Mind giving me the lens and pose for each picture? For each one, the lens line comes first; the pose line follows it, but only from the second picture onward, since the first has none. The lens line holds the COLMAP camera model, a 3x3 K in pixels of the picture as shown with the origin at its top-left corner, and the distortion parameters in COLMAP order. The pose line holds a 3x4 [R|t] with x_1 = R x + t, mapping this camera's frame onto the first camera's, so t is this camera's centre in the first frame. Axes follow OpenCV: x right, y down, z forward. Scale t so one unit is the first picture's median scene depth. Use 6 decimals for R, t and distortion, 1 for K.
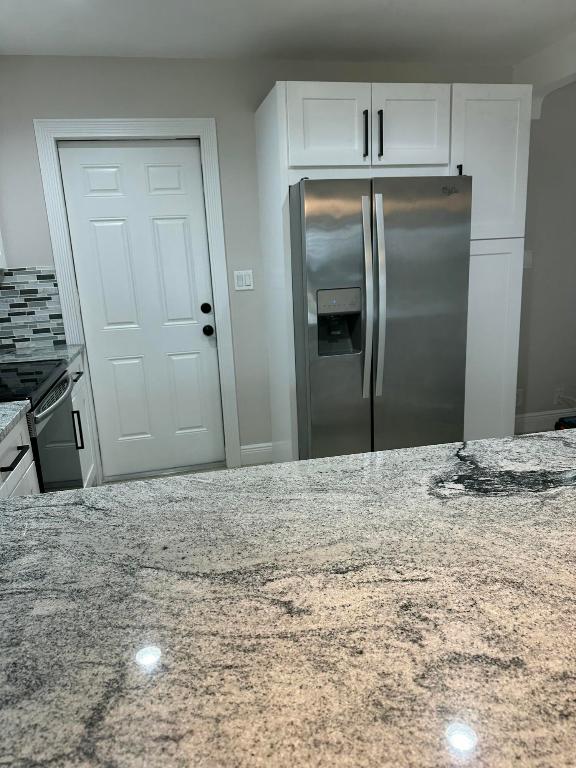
lens RADIAL K [[532.7, 0, 289.0], [0, 532.7, 389.2], [0, 0, 1]] dist [0.052223, -0.059577]
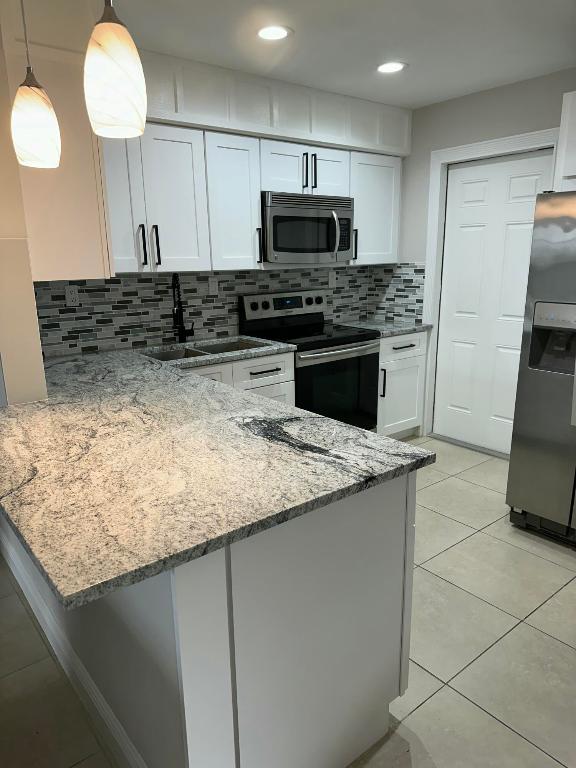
lens RADIAL K [[532.7, 0, 289.0], [0, 532.7, 389.2], [0, 0, 1]] dist [0.052223, -0.059577]
pose [[0.451574, 0.255460, -0.854881, 0.692235], [-0.226710, 0.959542, 0.166980, -0.084949], [0.862951, 0.118407, 0.491219, 0.116113]]
